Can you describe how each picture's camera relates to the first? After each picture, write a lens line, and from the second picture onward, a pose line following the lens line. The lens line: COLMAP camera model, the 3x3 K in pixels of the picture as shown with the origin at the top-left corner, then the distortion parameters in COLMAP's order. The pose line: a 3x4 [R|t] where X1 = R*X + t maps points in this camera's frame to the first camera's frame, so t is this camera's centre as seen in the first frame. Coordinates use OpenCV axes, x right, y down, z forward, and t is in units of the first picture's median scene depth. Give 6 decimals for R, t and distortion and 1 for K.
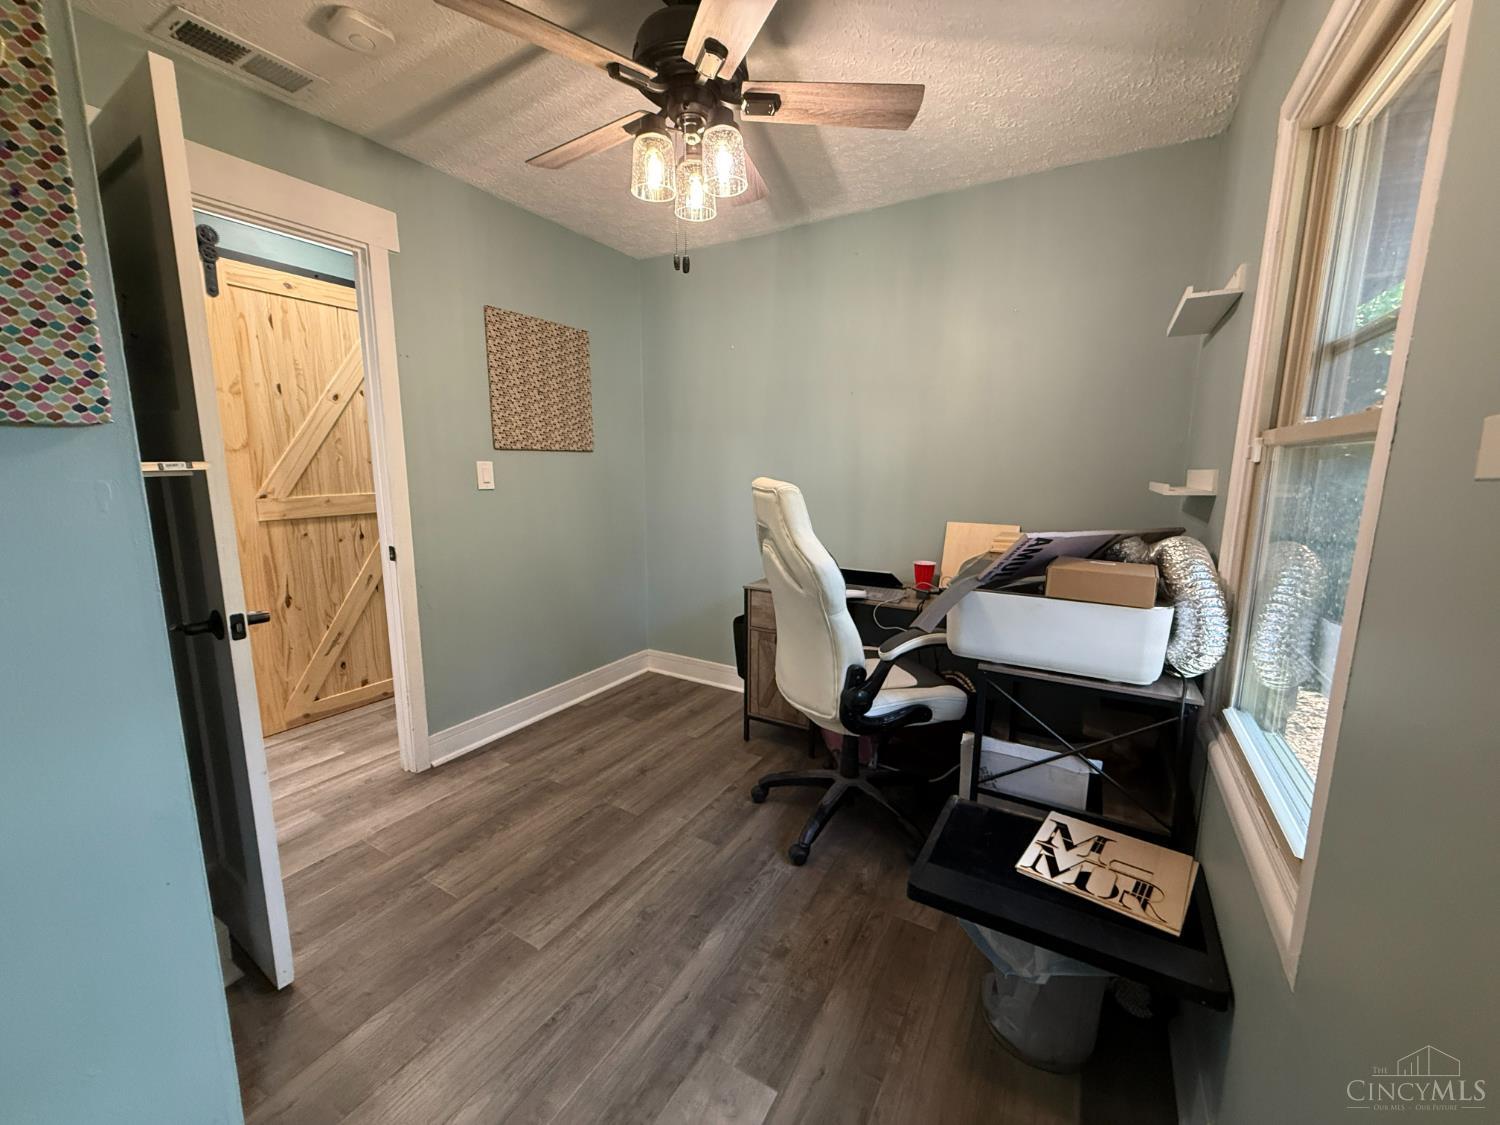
lens RADIAL K [[593.7, 0, 750.6], [0, 593.7, 562.0], [0, 0, 1]] dist [0.000287, -0.000092]
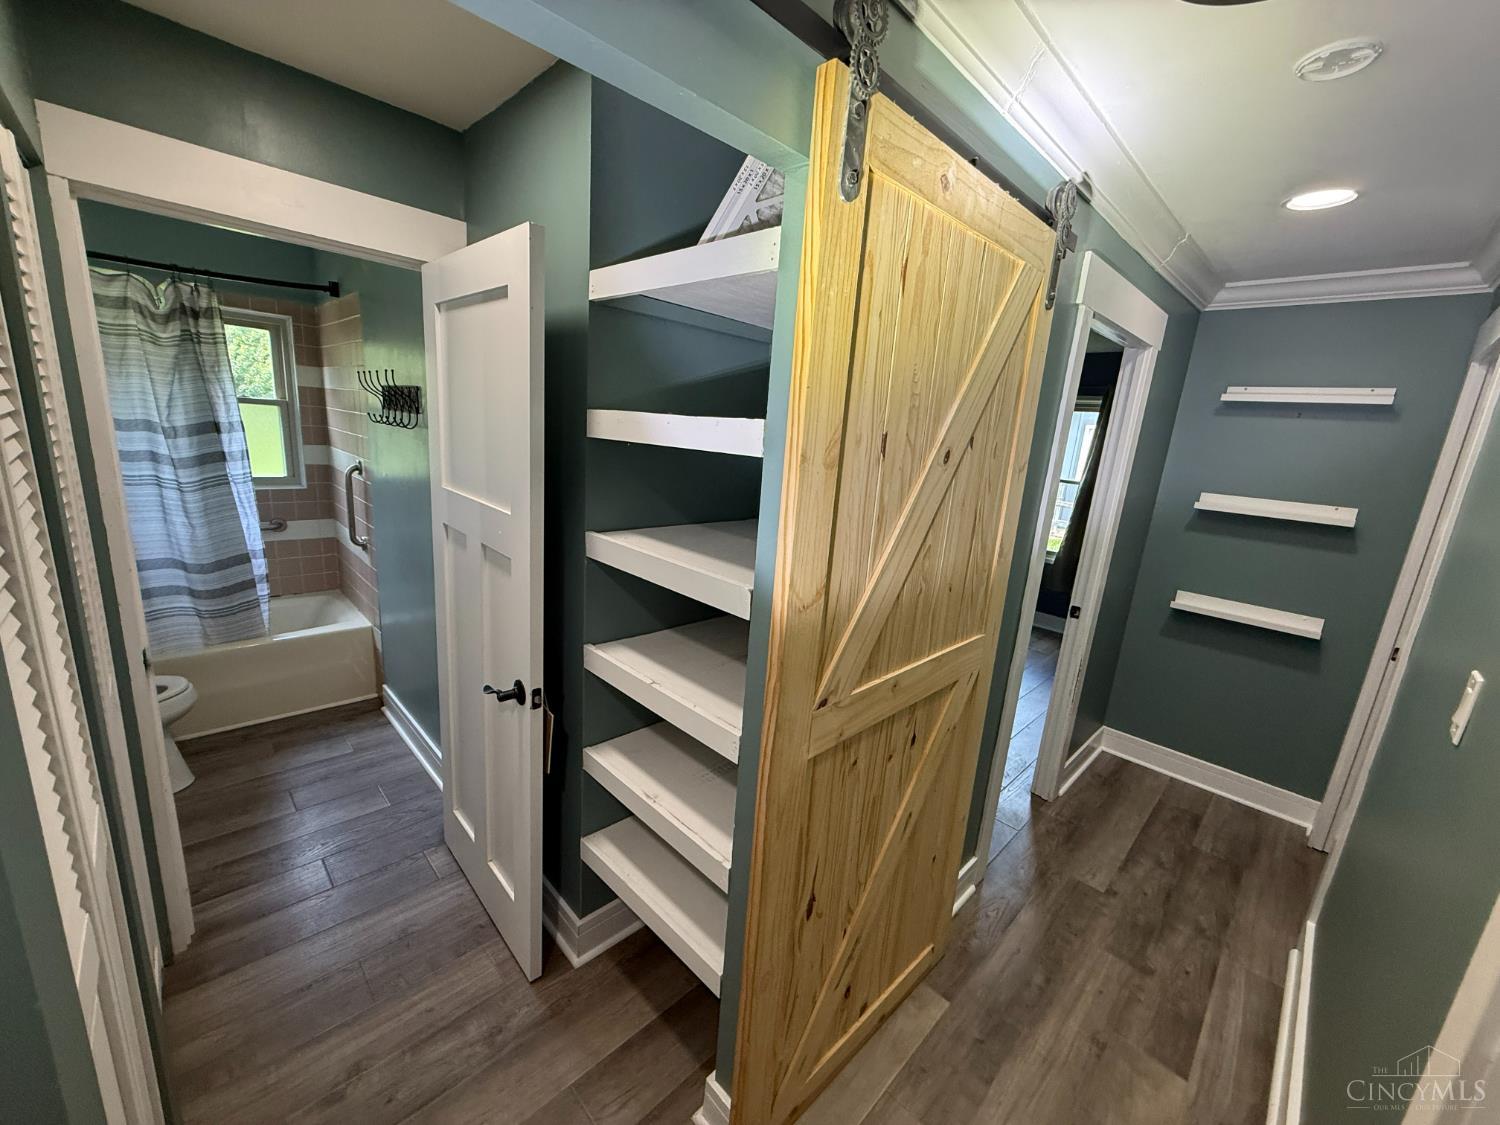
lens RADIAL K [[593.7, 0, 744.5], [0, 593.7, 563.7], [0, 0, 1]] dist [0.000287, -0.000092]
pose [[0.958513, 0.124819, -0.256269, -0.732085], [-0.110880, 0.991491, 0.068196, -0.216769], [0.262601, -0.036952, 0.964197, 0.549373]]
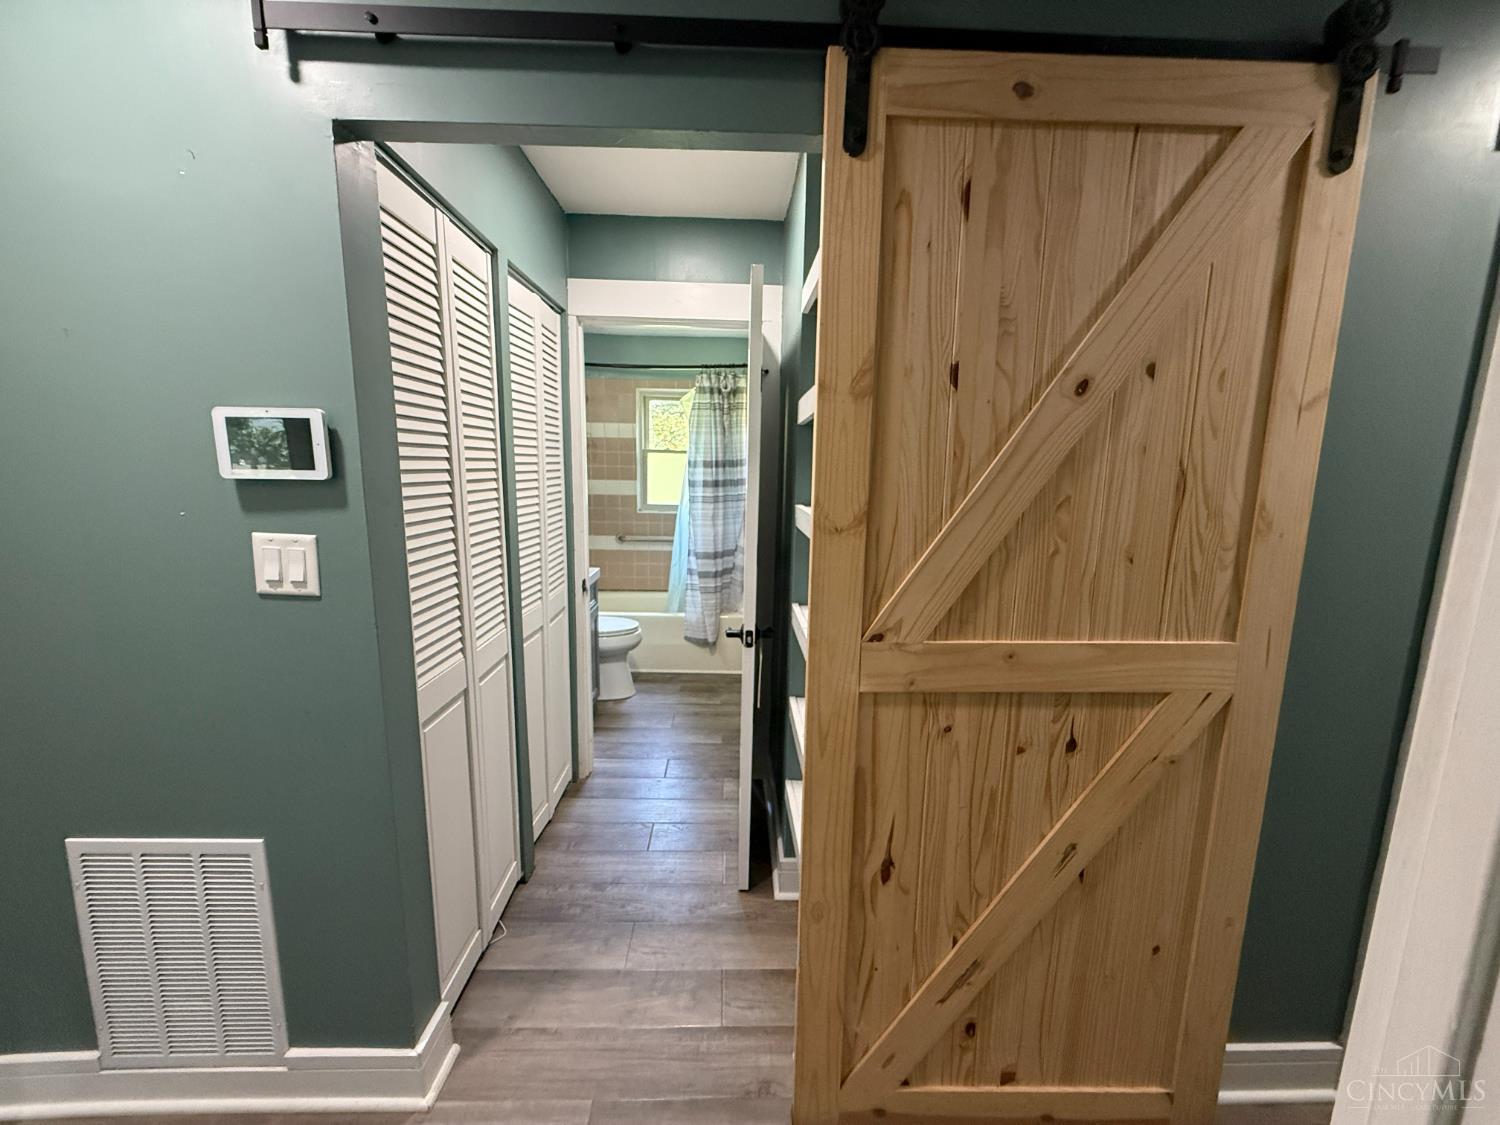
lens RADIAL K [[593.7, 0, 755.2], [0, 593.7, 567.9], [0, 0, 1]] dist [0.000287, -0.000092]
pose [[0.517603, 0.140888, -0.843942, -0.486074], [-0.157427, 0.985192, 0.067916, -0.163340], [0.841014, 0.097706, 0.532118, 0.656448]]
